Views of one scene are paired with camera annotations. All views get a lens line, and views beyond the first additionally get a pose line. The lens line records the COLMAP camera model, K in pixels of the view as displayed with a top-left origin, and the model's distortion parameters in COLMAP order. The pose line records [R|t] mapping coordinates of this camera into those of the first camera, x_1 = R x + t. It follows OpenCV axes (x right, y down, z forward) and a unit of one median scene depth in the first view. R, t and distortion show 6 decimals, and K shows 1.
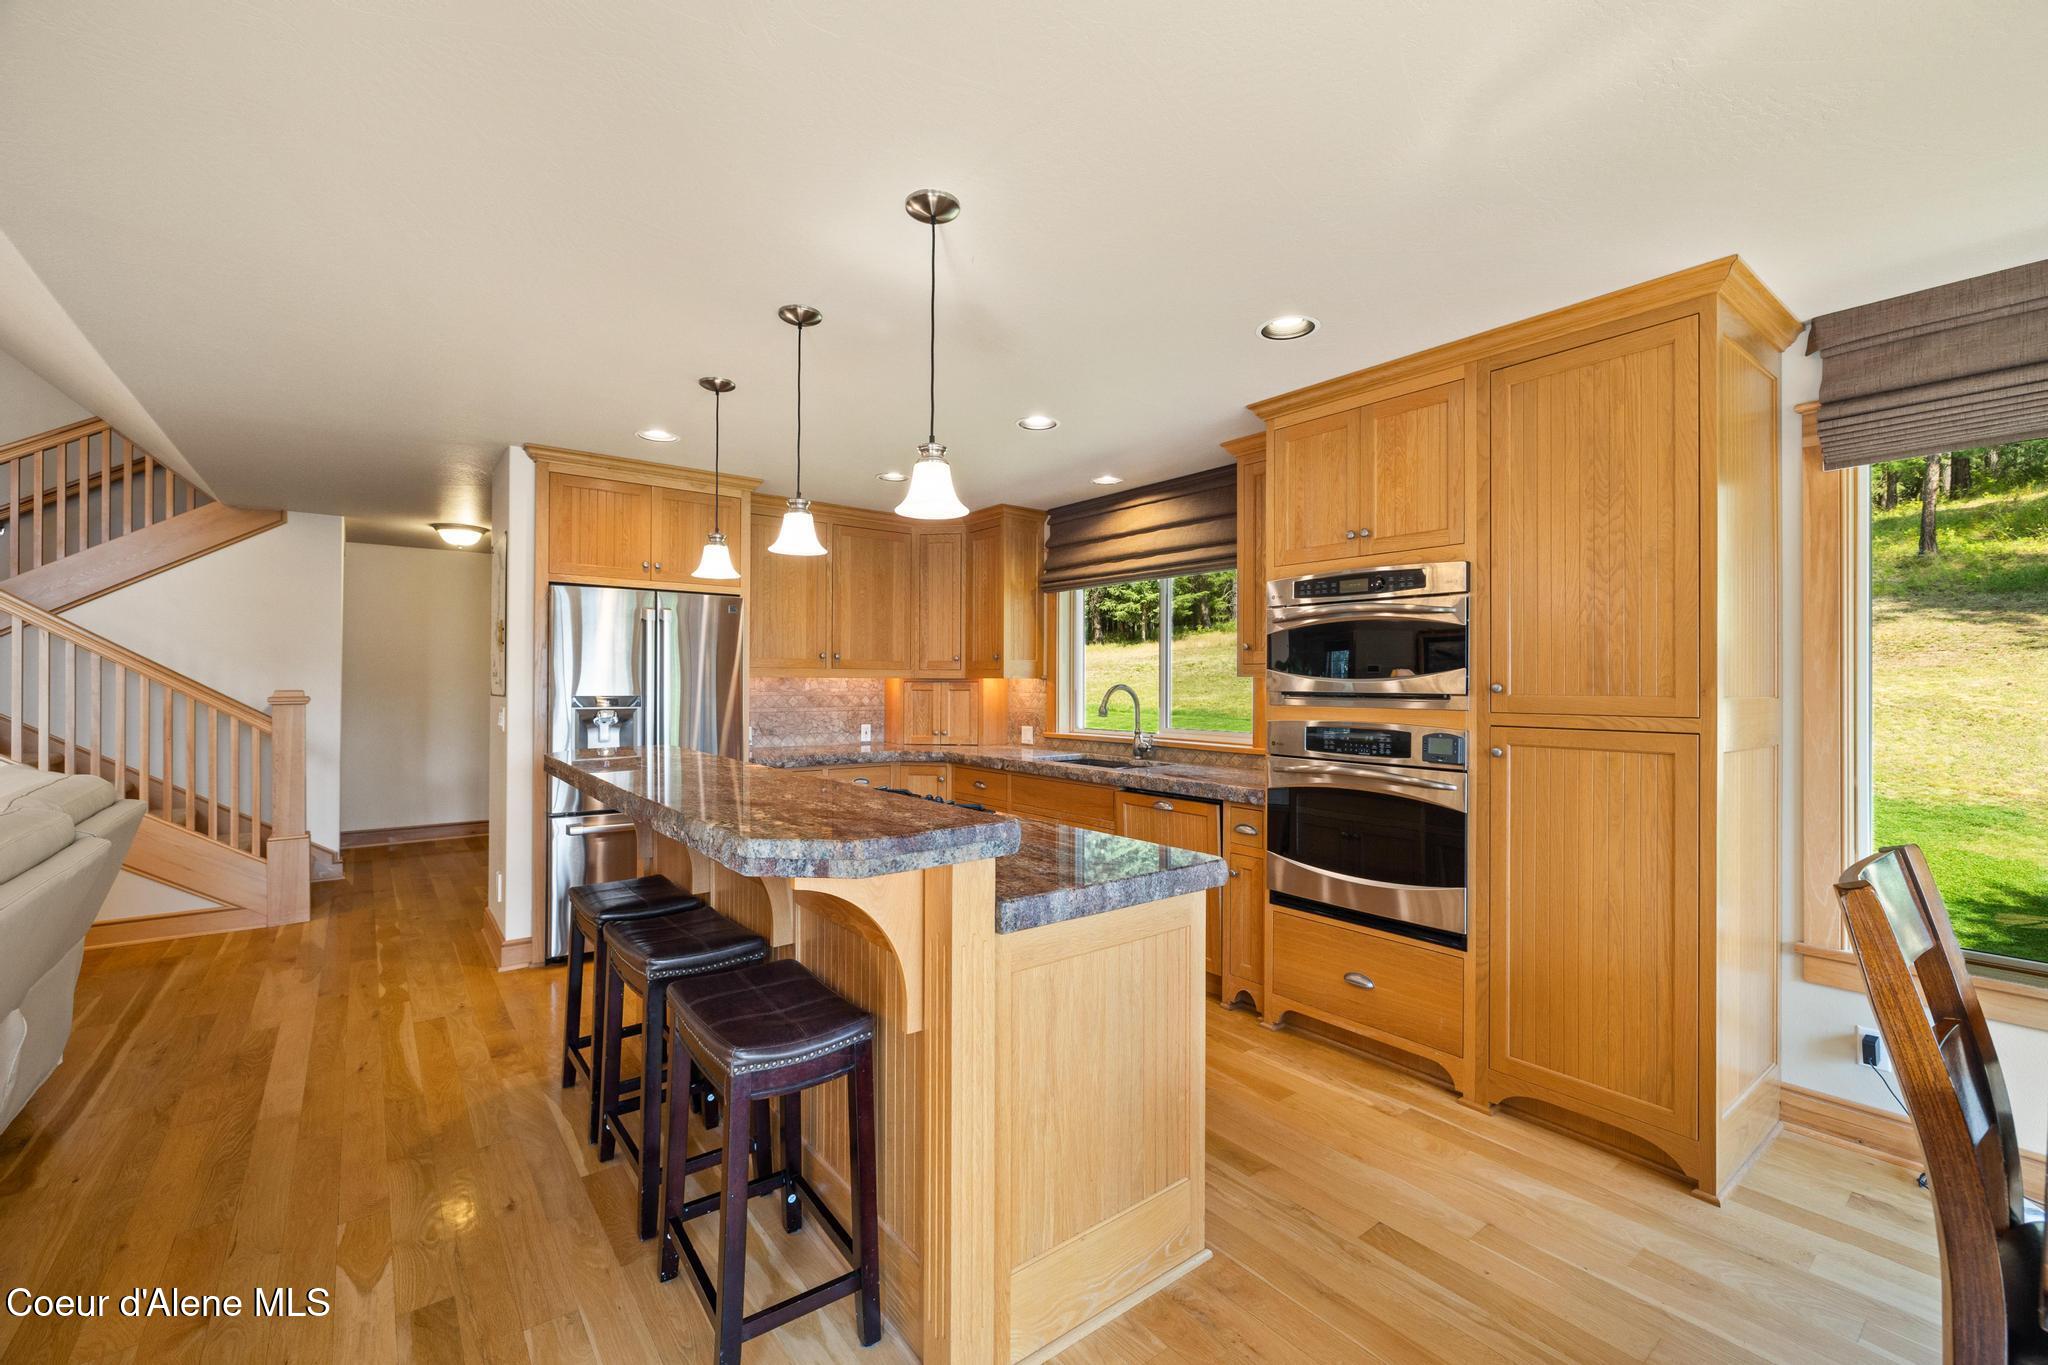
lens RADIAL K [[851.8, 0, 1032.4], [0, 851.8, 683.5], [0, 0, 1]] dist [-0.001477, -0.000385]
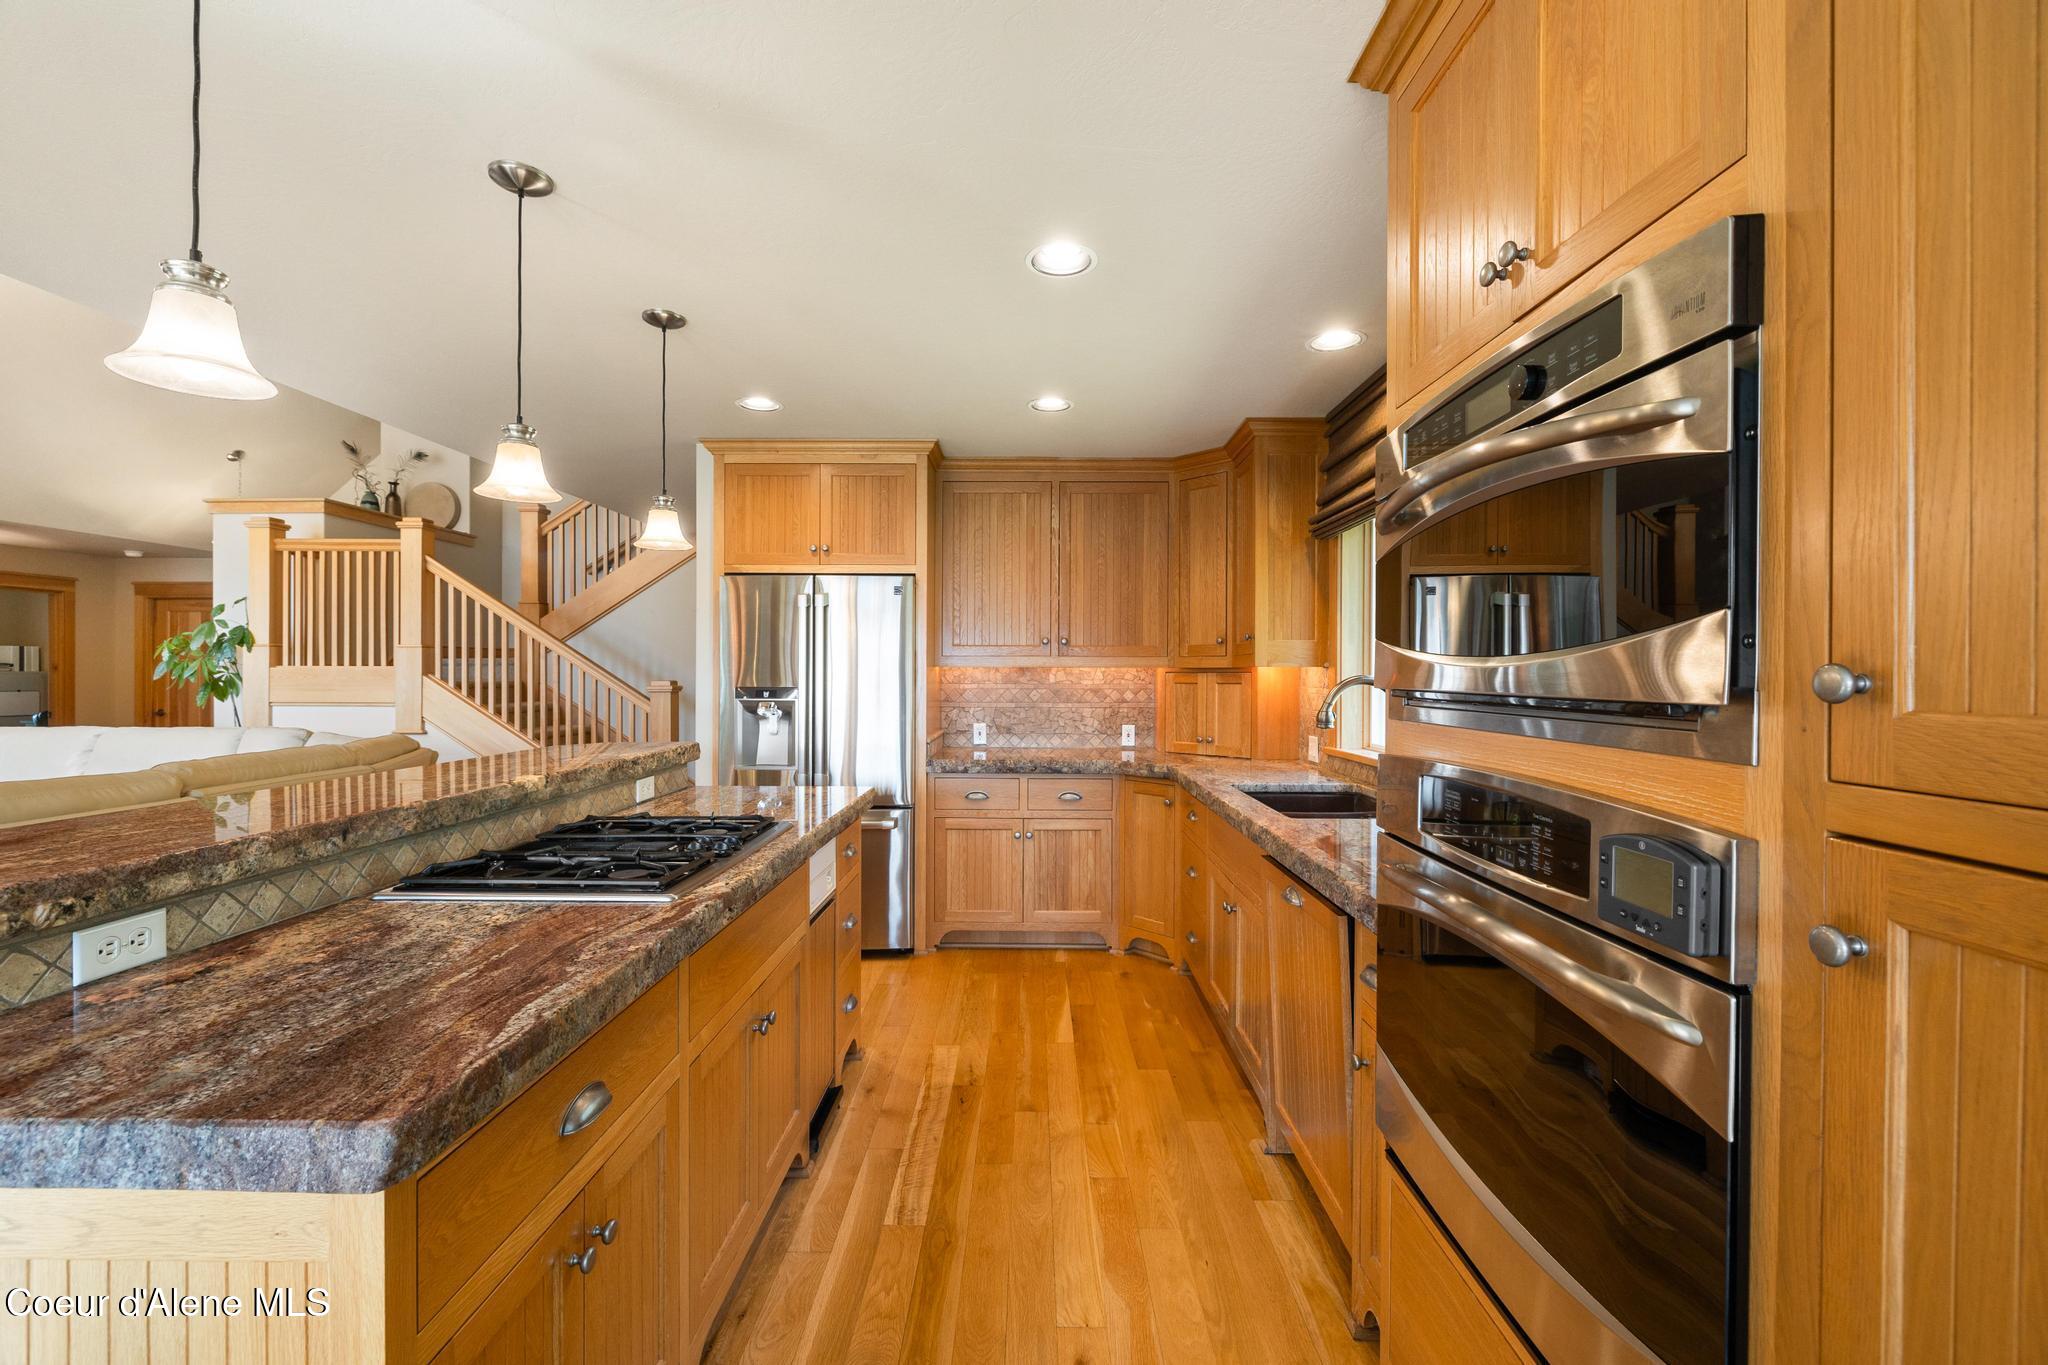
lens RADIAL K [[851.8, 0, 1017.8], [0, 851.8, 673.8], [0, 0, 1]] dist [-0.001477, -0.000385]
pose [[0.776127, -0.000862, -0.630576, 0.247747], [-0.001442, 0.999994, -0.003141, 0.001966], [0.630575, 0.003347, 0.776121, 0.318810]]
